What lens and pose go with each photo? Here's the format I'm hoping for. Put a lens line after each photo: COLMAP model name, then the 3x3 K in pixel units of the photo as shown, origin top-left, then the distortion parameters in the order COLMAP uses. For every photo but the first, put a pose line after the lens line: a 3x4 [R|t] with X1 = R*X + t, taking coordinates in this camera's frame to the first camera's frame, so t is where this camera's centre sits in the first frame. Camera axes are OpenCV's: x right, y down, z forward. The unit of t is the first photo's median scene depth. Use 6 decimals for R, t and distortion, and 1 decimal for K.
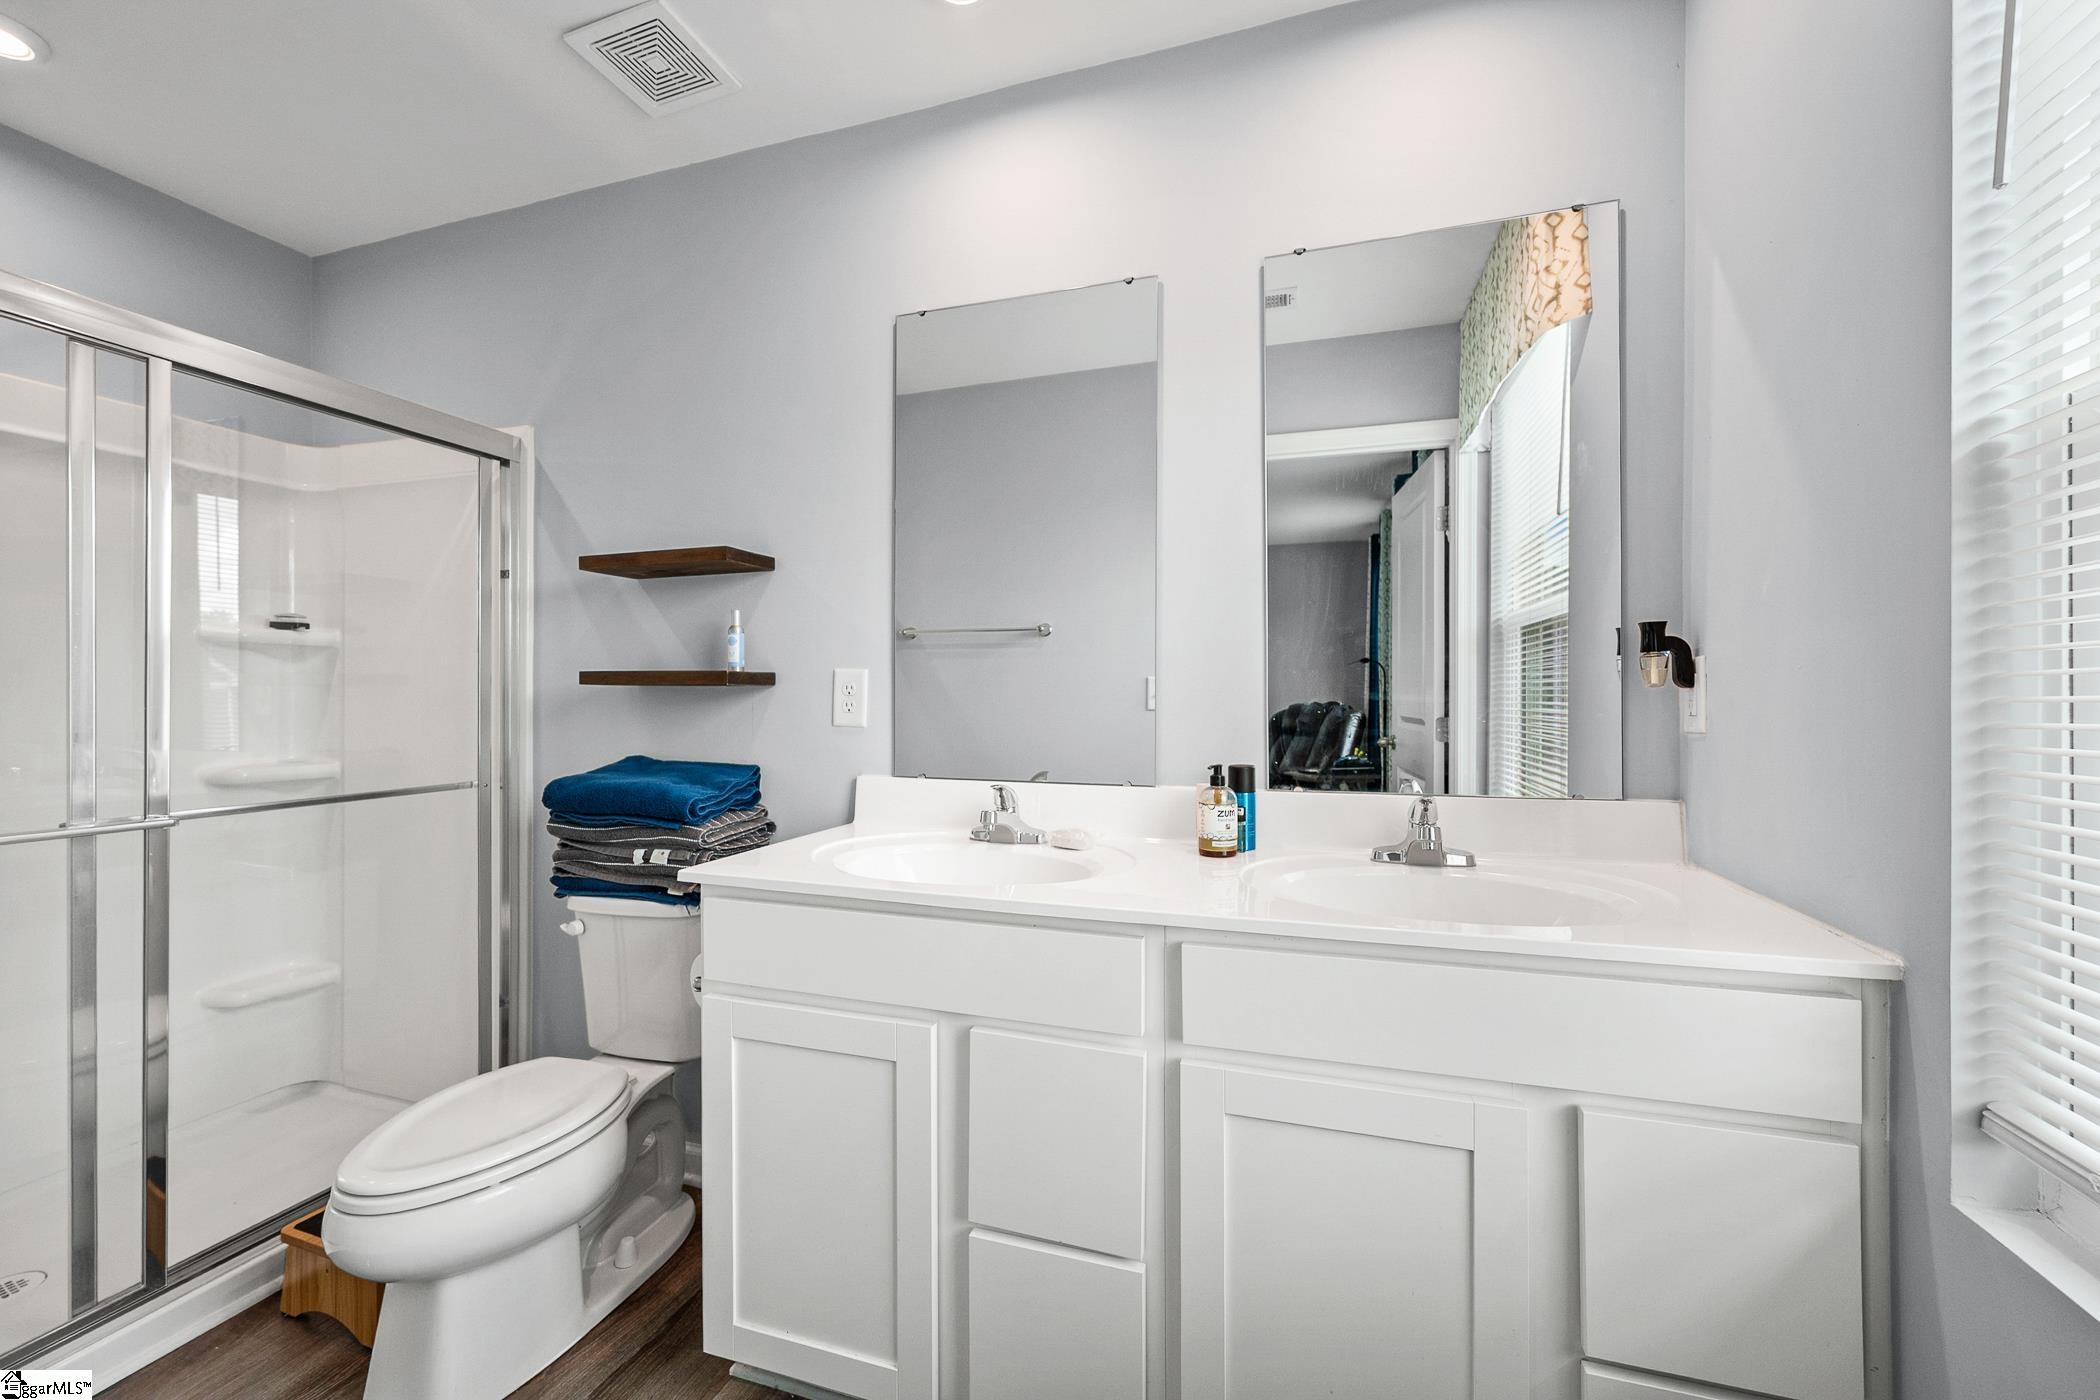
lens RADIAL K [[832.9, 0, 1050.0], [0, 832.9, 700.0], [0, 0, 1]] dist [-0.002172, -0.000028]
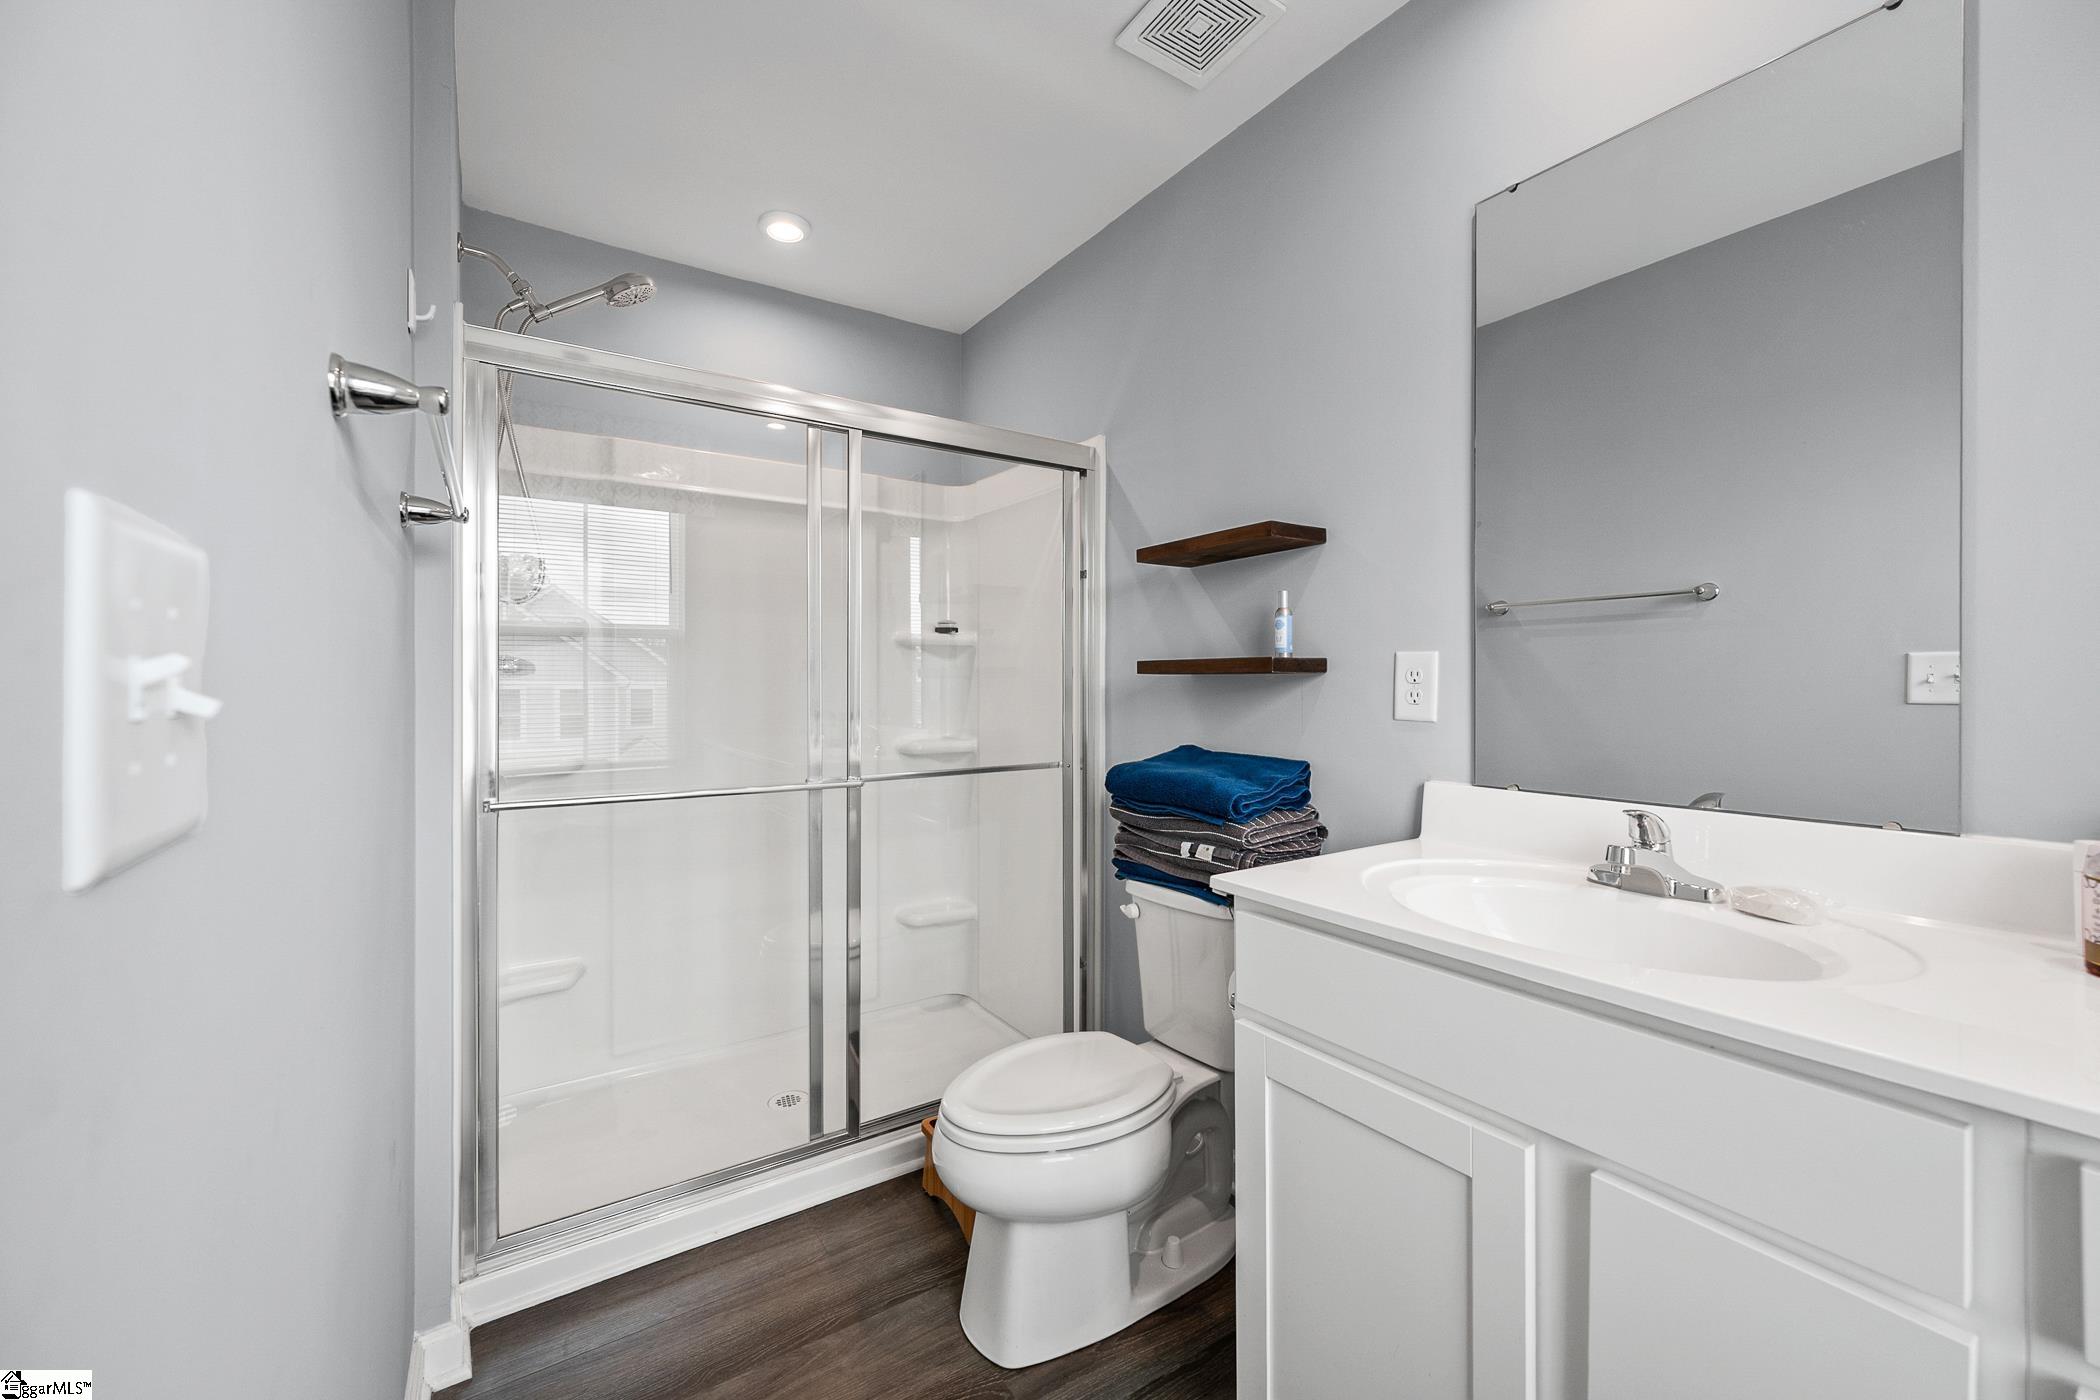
lens RADIAL K [[832.6, 0, 1048.0], [0, 832.6, 688.3], [0, 0, 1]] dist [-0.002138, -0.000022]
pose [[0.786178, -0.000901, -0.618000, -0.016326], [0.000581, 1.000000, -0.000718, -0.000375], [0.618000, 0.000205, 0.786178, 0.126289]]
